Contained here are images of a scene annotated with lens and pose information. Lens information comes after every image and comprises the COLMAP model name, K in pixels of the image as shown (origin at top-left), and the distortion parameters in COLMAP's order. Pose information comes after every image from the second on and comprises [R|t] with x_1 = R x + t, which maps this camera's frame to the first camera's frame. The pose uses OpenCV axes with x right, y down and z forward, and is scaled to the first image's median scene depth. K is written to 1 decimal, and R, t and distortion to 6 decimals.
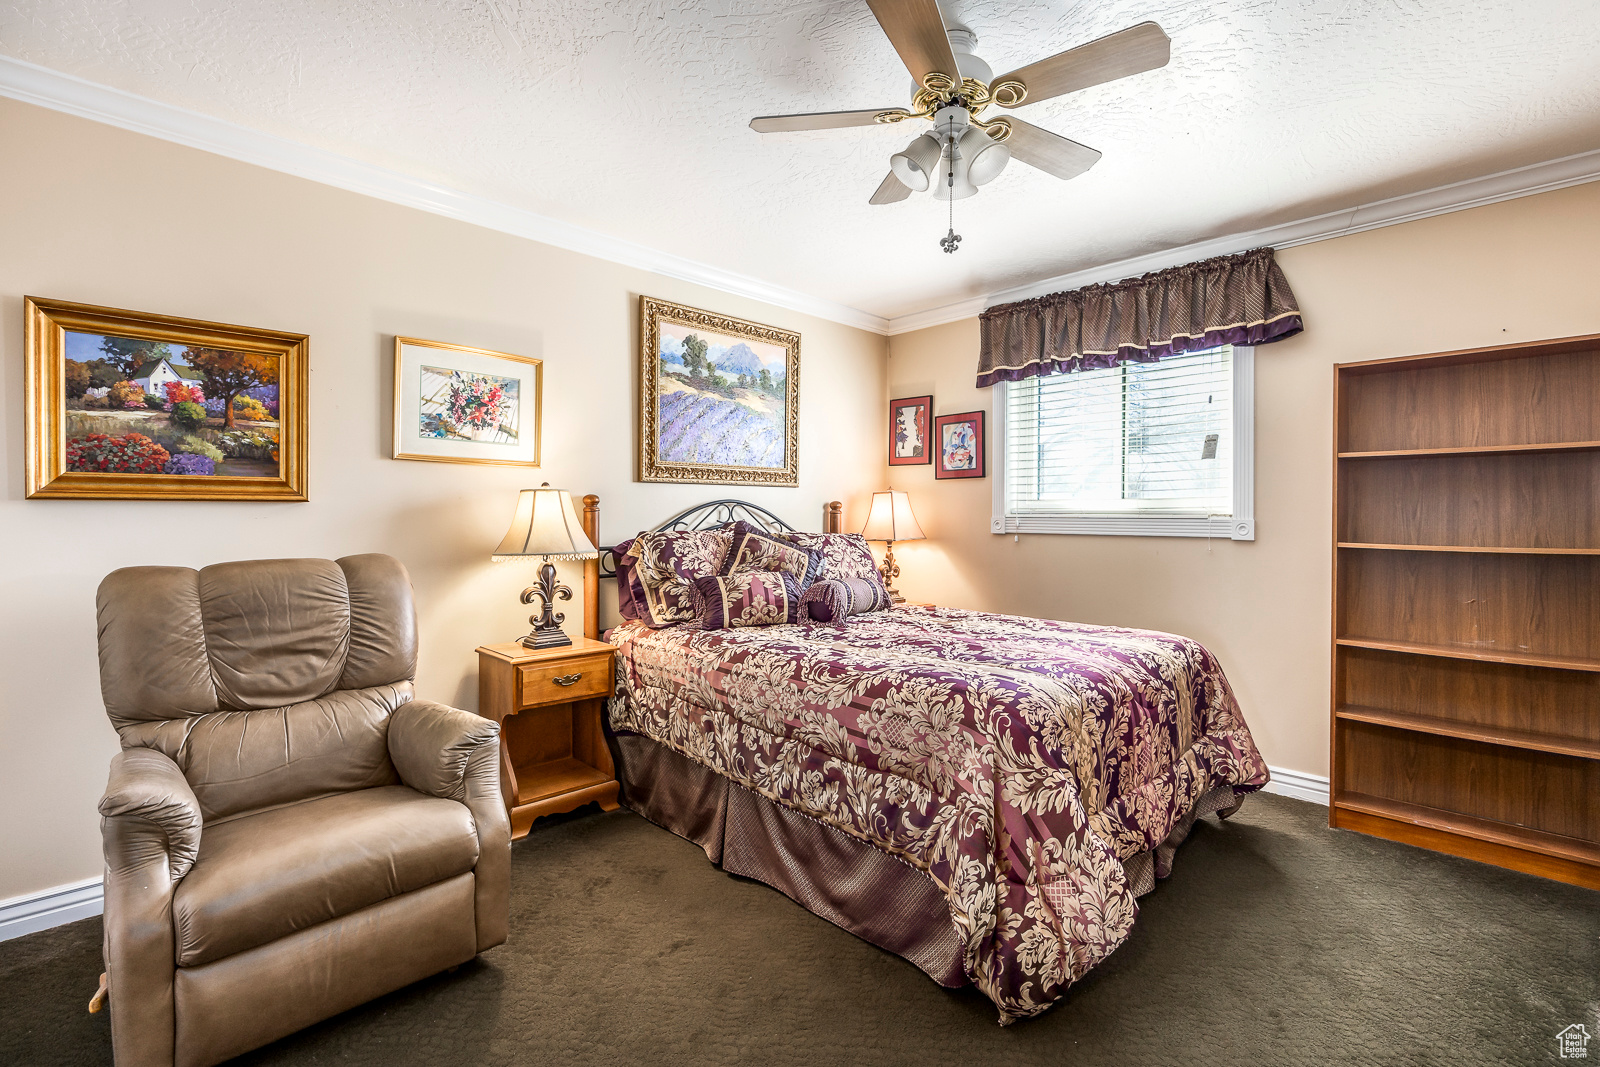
lens RADIAL K [[768.4, 0, 800.0], [0, 768.4, 533.5], [0, 0, 1]] dist [-0.001121, -0.000379]
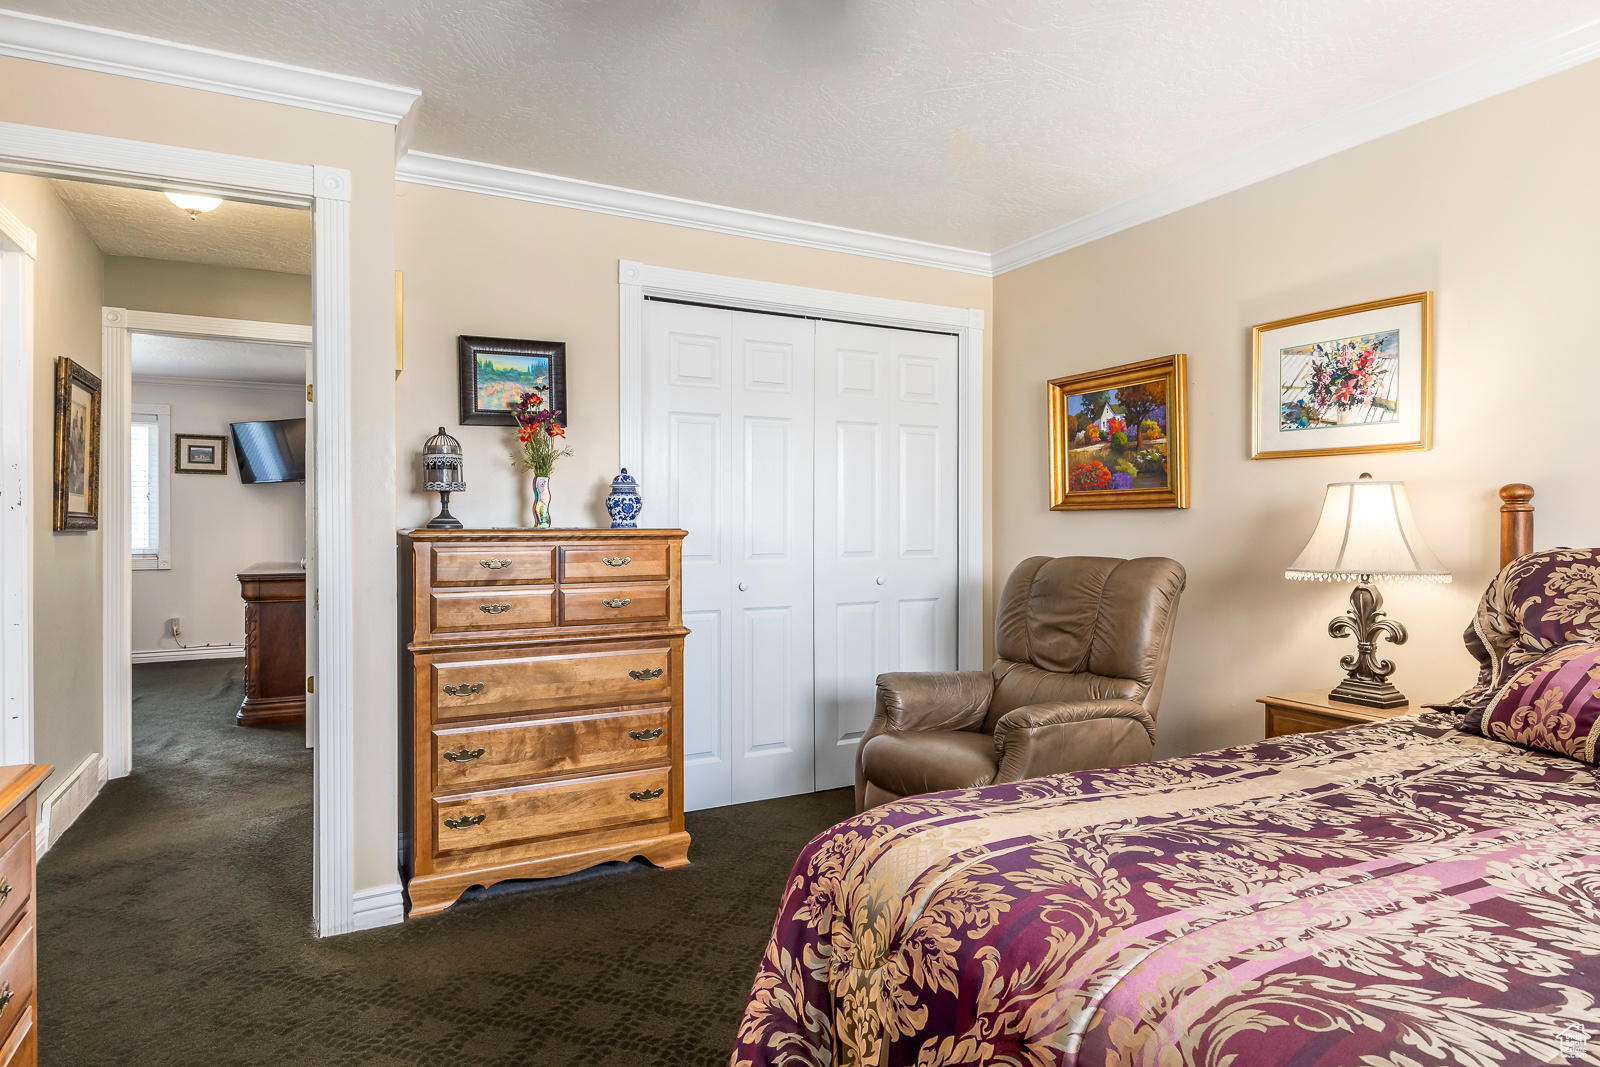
lens RADIAL K [[881.9, 0, 800.0], [0, 881.9, 533.5], [0, 0, 1]] dist [-0.003072, -0.000618]
pose [[-0.292829, 0.008173, -0.956130, 0.635473], [-0.024108, 0.999582, 0.015928, -0.011230], [0.955861, 0.027714, -0.292510, 0.776671]]
